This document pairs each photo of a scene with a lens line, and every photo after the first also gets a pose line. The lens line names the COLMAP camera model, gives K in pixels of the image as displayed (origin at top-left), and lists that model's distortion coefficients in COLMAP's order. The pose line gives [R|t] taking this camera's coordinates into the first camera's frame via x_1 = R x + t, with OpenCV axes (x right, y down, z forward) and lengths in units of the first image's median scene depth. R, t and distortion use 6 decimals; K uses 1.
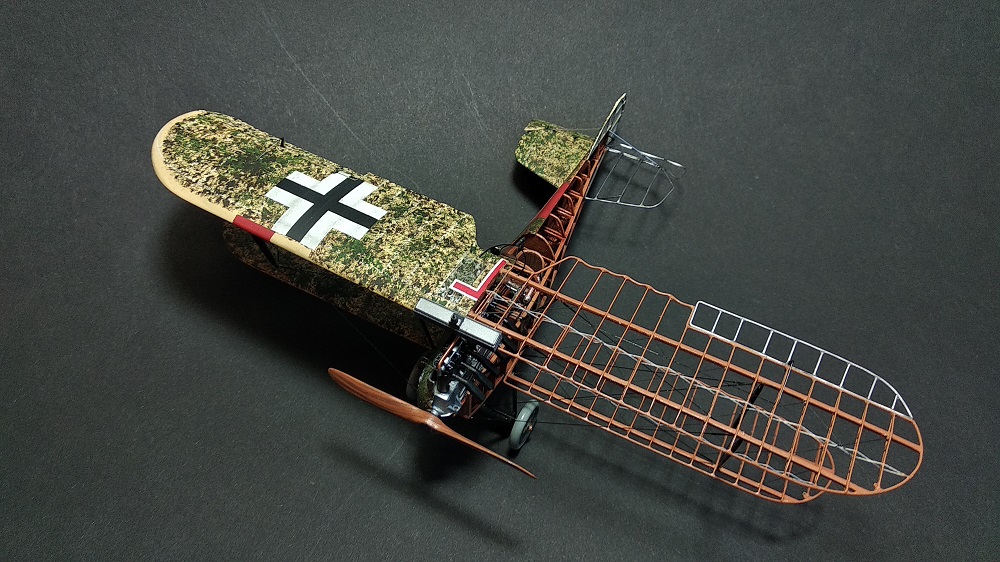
lens RADIAL K [[809.6, 0, 497.7], [0, 809.6, 279.2], [0, 0, 1]] dist [-0.003350, -0.071626]
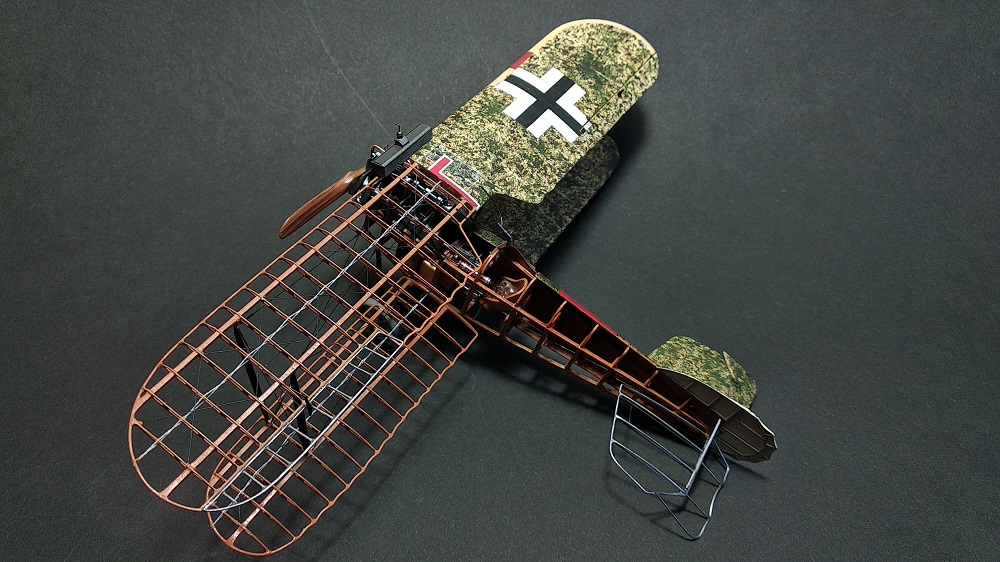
lens RADIAL K [[809.6, 0, 492.9], [0, 809.6, 301.9], [0, 0, 1]] dist [-0.003350, -0.071626]
pose [[-0.093235, 0.747833, -0.657308, 0.781825], [-0.897674, 0.222436, 0.380400, -0.409176], [0.430684, 0.625515, 0.650571, 0.406370]]
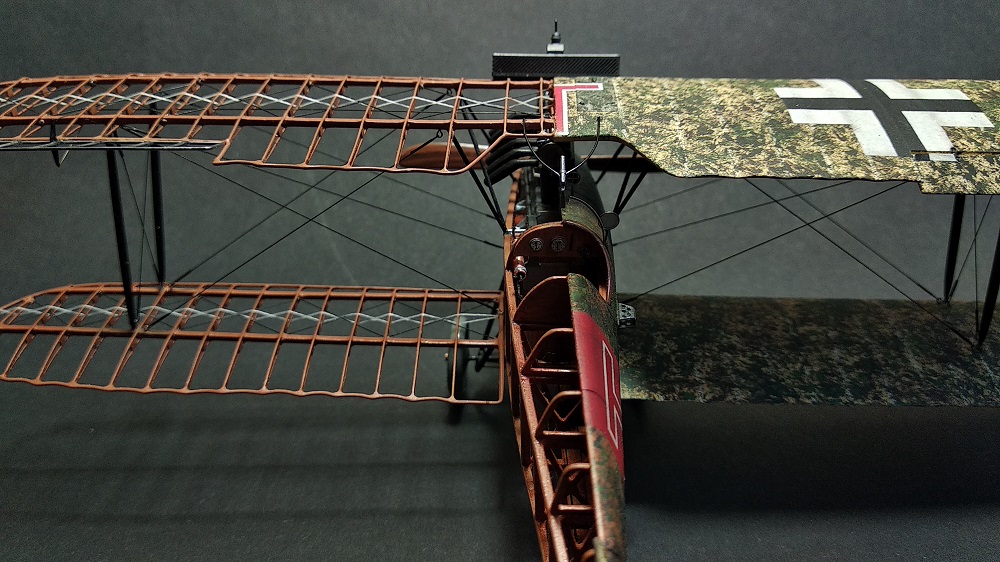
lens RADIAL K [[809.6, 0, 491.9], [0, 809.6, 282.9], [0, 0, 1]] dist [-0.003350, -0.071626]
pose [[-0.903710, 0.149410, -0.401228, 0.295518], [-0.370114, 0.198471, 0.907538, -0.498211], [0.215227, 0.968652, -0.124061, 1.159718]]
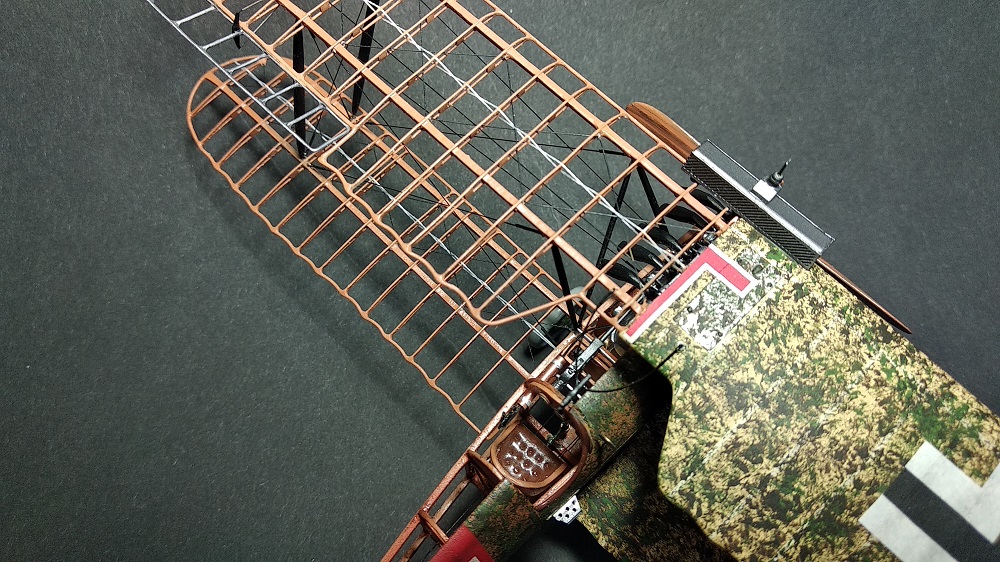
lens RADIAL K [[809.6, 0, 492.0], [0, 809.6, 273.0], [0, 0, 1]] dist [-0.003350, -0.071626]
pose [[-0.944437, -0.327250, 0.030764, 0.084748], [0.176827, -0.426951, 0.886817, -0.459911], [-0.277076, 0.842983, 0.461095, 0.760476]]
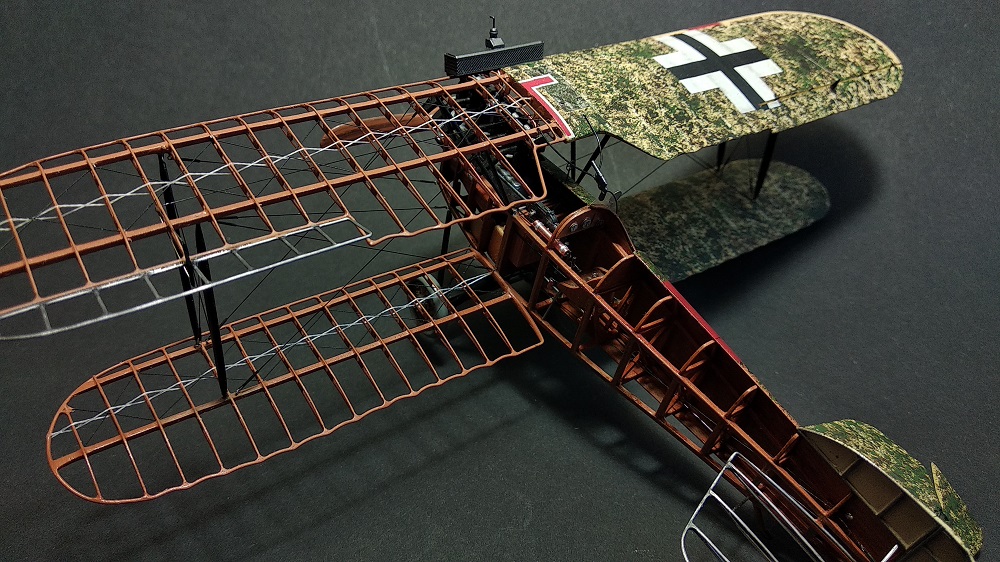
lens RADIAL K [[809.6, 0, 485.9], [0, 809.6, 286.9], [0, 0, 1]] dist [-0.003350, -0.071626]
pose [[-0.462784, 0.494172, -0.735952, 0.641916], [-0.792482, 0.141399, 0.593278, -0.372894], [0.397244, 0.857788, 0.326185, 0.847955]]
